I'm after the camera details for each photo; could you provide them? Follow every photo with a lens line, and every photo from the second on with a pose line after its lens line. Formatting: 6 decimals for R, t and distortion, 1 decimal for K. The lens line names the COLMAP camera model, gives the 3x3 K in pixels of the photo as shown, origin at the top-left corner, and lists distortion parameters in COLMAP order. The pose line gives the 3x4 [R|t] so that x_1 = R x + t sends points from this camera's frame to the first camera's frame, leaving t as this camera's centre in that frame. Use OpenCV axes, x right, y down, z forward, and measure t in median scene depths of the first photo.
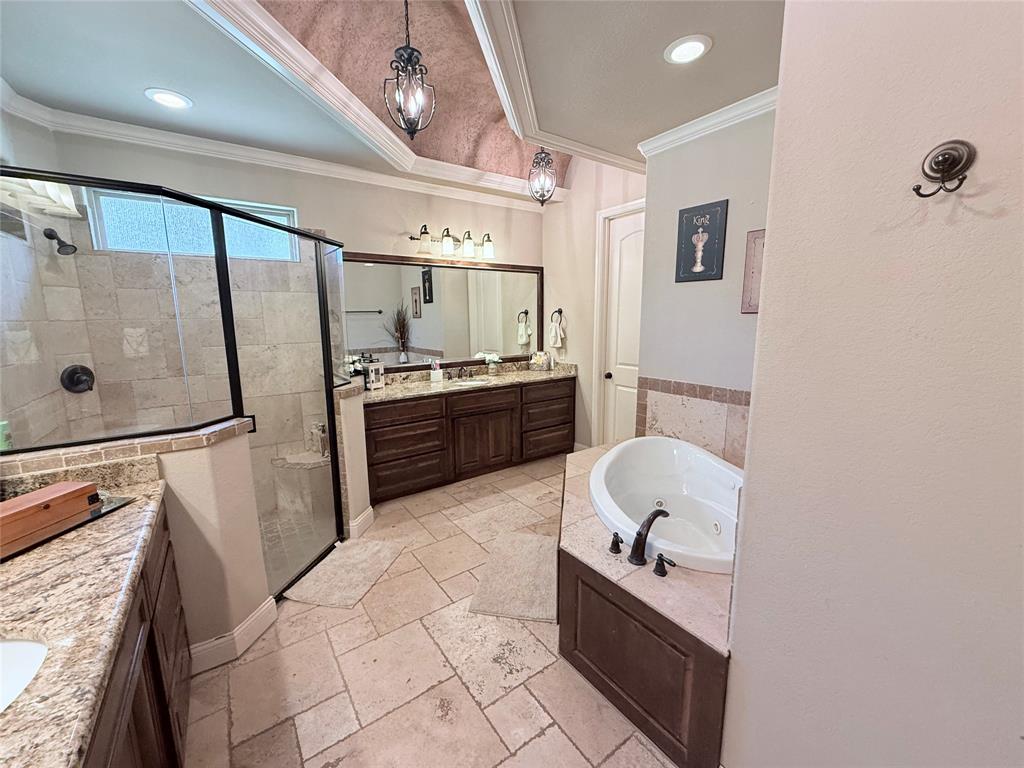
lens RADIAL K [[407.2, 0, 508.0], [0, 407.2, 383.5], [0, 0, 1]] dist [0.000042, 0.000313]
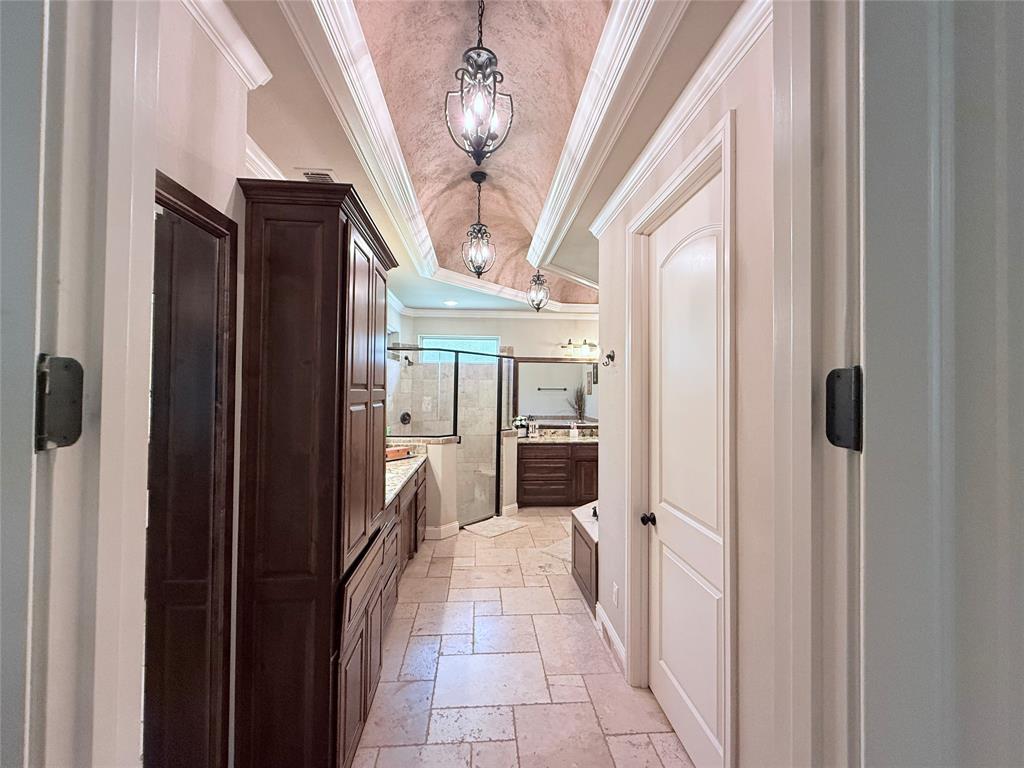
lens RADIAL K [[407.2, 0, 508.0], [0, 407.2, 383.5], [0, 0, 1]] dist [0.000042, 0.000313]
pose [[0.853889, 0.011582, -0.520327, 0.502575], [-0.105381, 0.982891, -0.151060, 0.066803], [0.509675, 0.183821, 0.840500, -0.535553]]
